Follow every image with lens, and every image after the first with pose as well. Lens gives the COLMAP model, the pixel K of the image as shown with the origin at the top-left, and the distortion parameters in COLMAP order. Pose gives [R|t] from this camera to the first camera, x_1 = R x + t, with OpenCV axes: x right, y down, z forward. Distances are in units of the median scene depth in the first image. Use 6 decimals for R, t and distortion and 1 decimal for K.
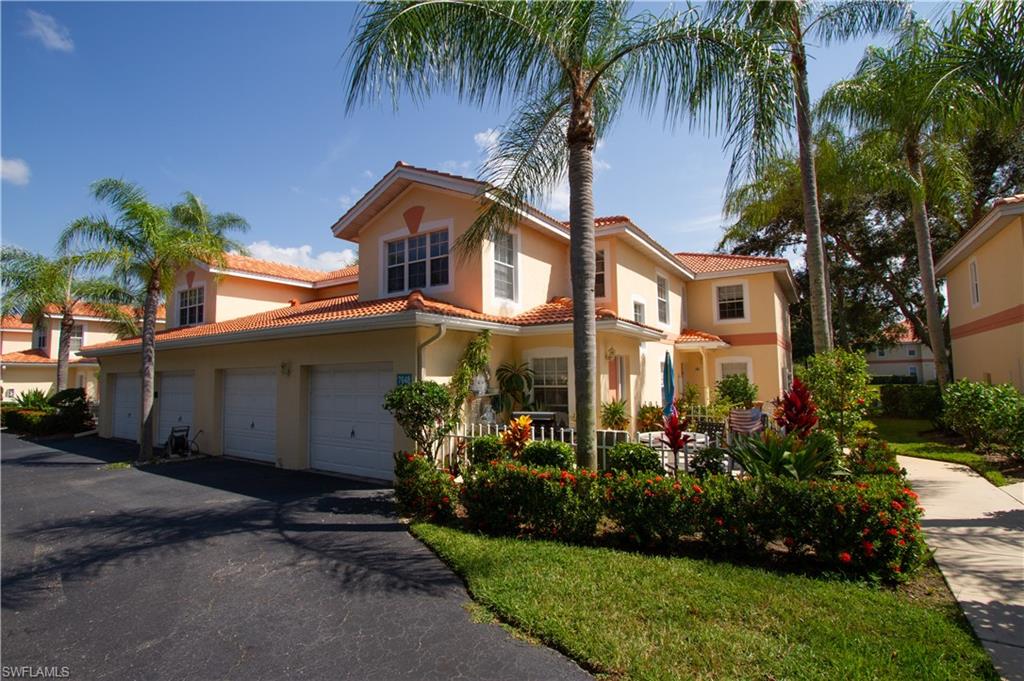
lens RADIAL K [[478.5, 0, 512.0], [0, 478.5, 340.5], [0, 0, 1]] dist [-0.002295, -0.000148]
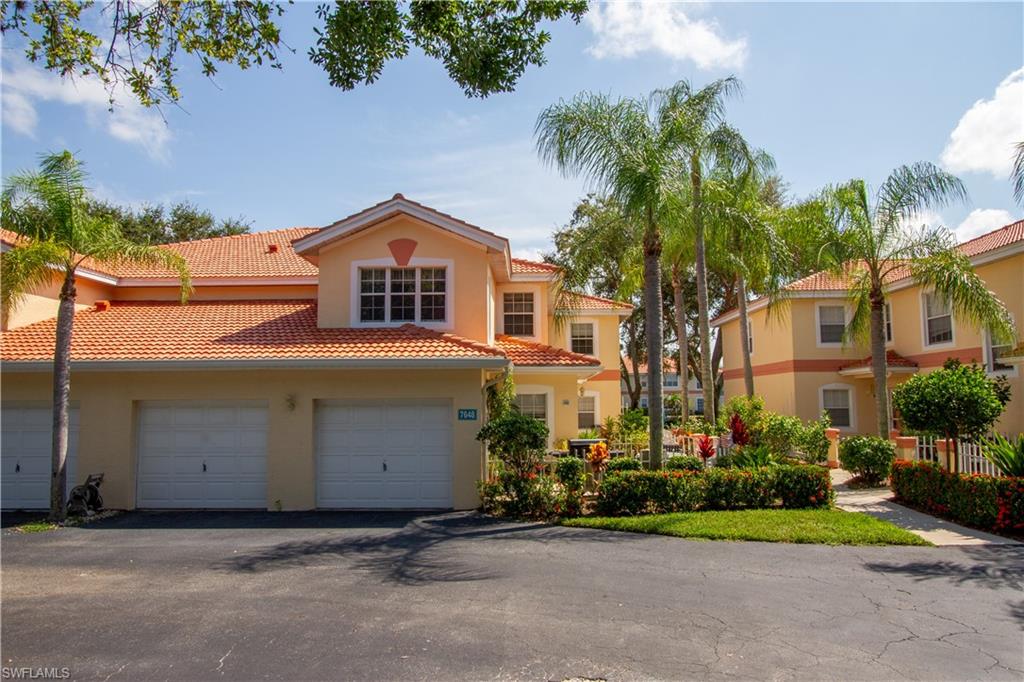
lens RADIAL K [[678.6, 0, 512.0], [0, 678.6, 341.0], [0, 0, 1]] dist [0.006024, 0.001146]
pose [[0.850211, 0.055015, 0.523560, -0.746224], [-0.044518, 0.998476, -0.032627, -0.032755], [-0.524557, 0.004432, 0.851364, -0.316165]]
